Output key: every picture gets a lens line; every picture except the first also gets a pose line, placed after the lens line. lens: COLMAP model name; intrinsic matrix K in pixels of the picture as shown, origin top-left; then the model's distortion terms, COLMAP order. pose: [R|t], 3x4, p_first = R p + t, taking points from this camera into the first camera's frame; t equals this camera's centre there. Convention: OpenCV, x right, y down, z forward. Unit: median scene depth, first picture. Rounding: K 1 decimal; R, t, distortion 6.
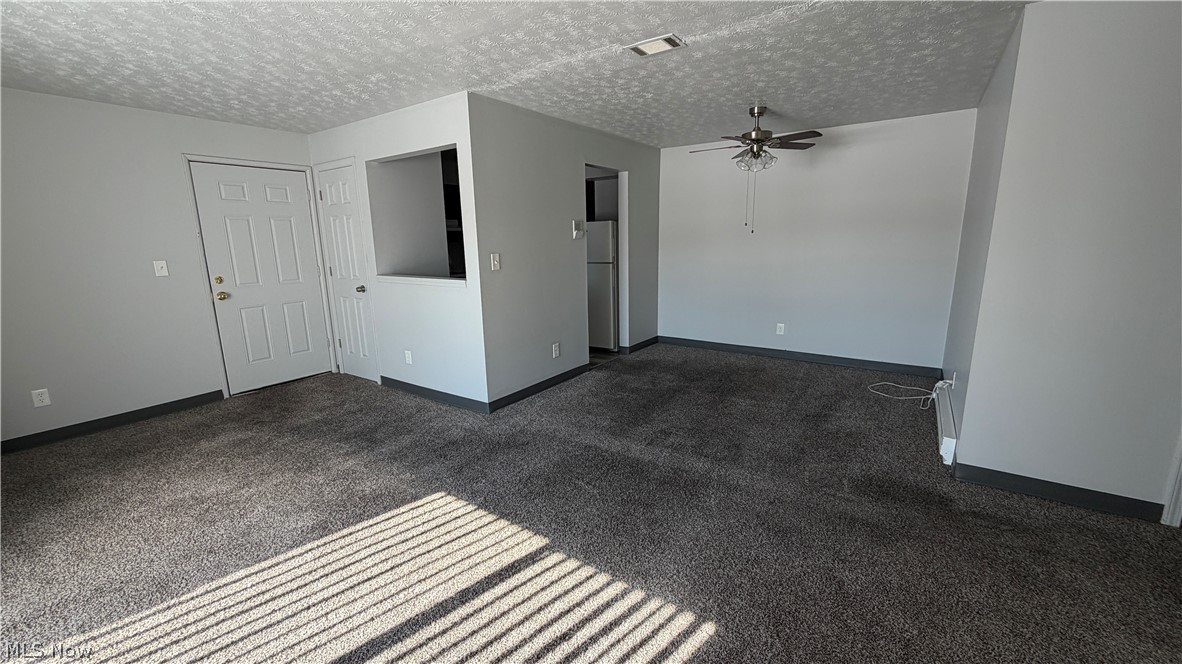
lens RADIAL K [[470.4, 0, 581.8], [0, 470.4, 332.7], [0, 0, 1]] dist [-0.000355, 0.000151]
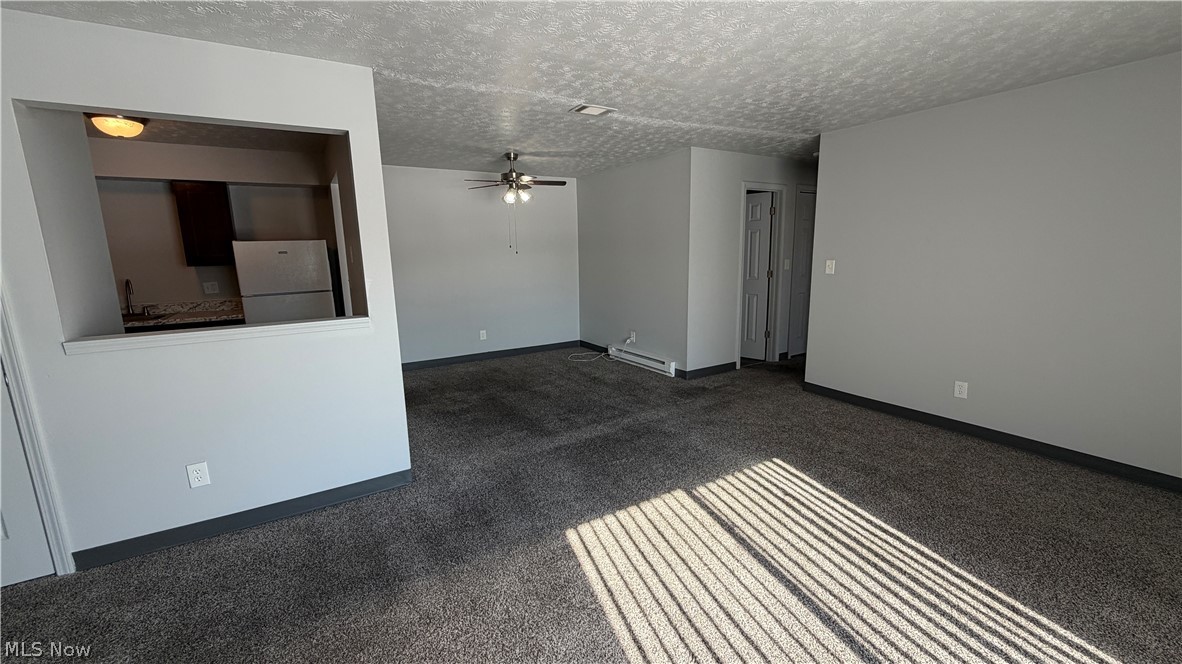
lens RADIAL K [[470.4, 0, 591.7], [0, 470.4, 336.1], [0, 0, 1]] dist [-0.000355, 0.000151]
pose [[0.396632, -0.160202, 0.903891, -0.913900], [0.196623, 0.976628, 0.086815, -0.091636], [-0.896673, 0.143292, 0.418861, 0.446882]]
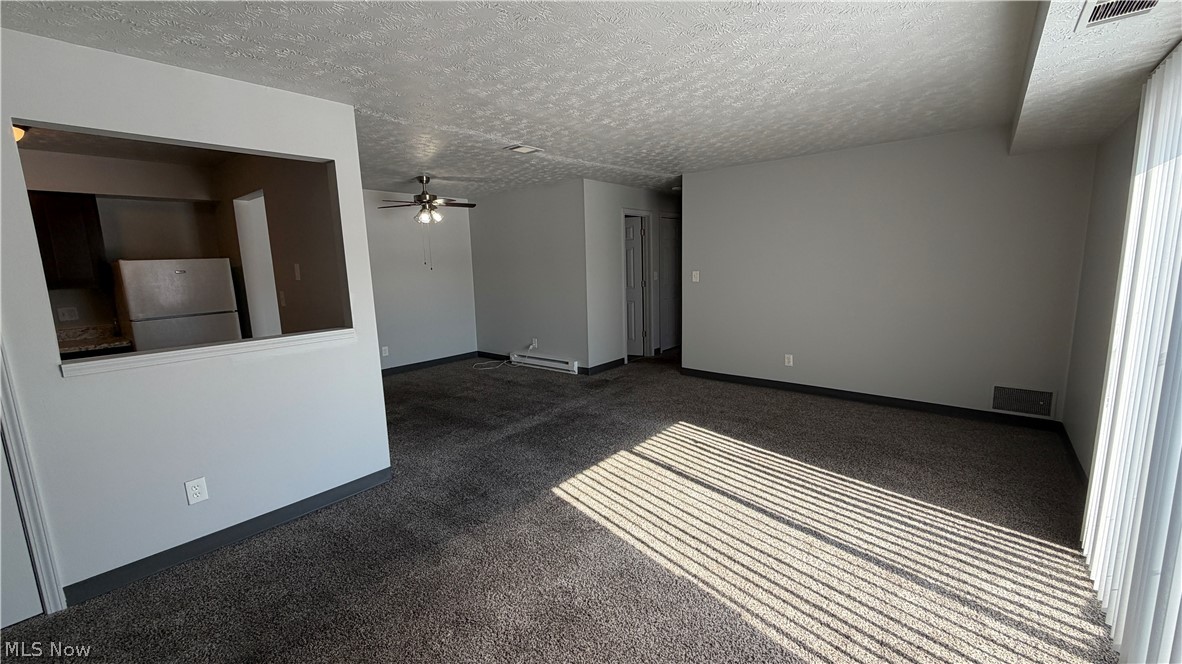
lens RADIAL K [[470.4, 0, 592.8], [0, 470.4, 337.4], [0, 0, 1]] dist [-0.000355, 0.000151]
pose [[0.075700, -0.147406, 0.986175, -1.188321], [0.226722, 0.965652, 0.126935, -0.124059], [-0.971013, 0.213979, 0.106521, 0.608403]]
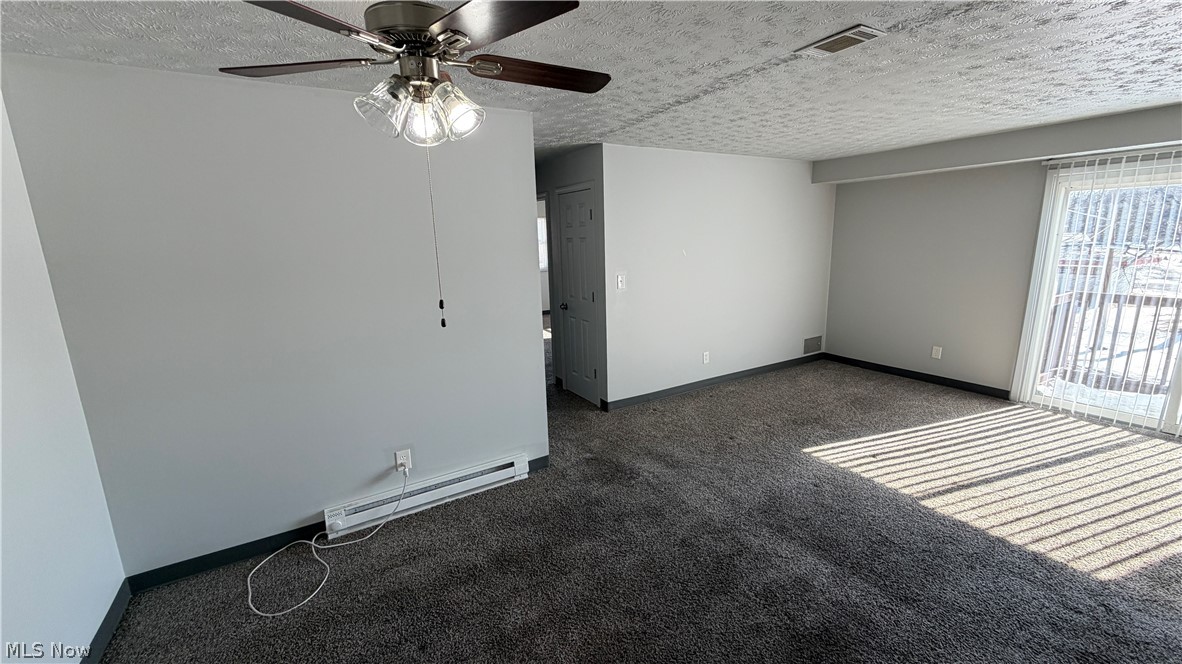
lens RADIAL K [[470.4, 0, 600.6], [0, 470.4, 338.0], [0, 0, 1]] dist [-0.000355, 0.000151]
pose [[-0.912682, -0.040626, 0.406645, 0.152583], [0.125749, 0.918852, 0.374031, -0.395175], [-0.388842, 0.392507, -0.833511, 1.600669]]
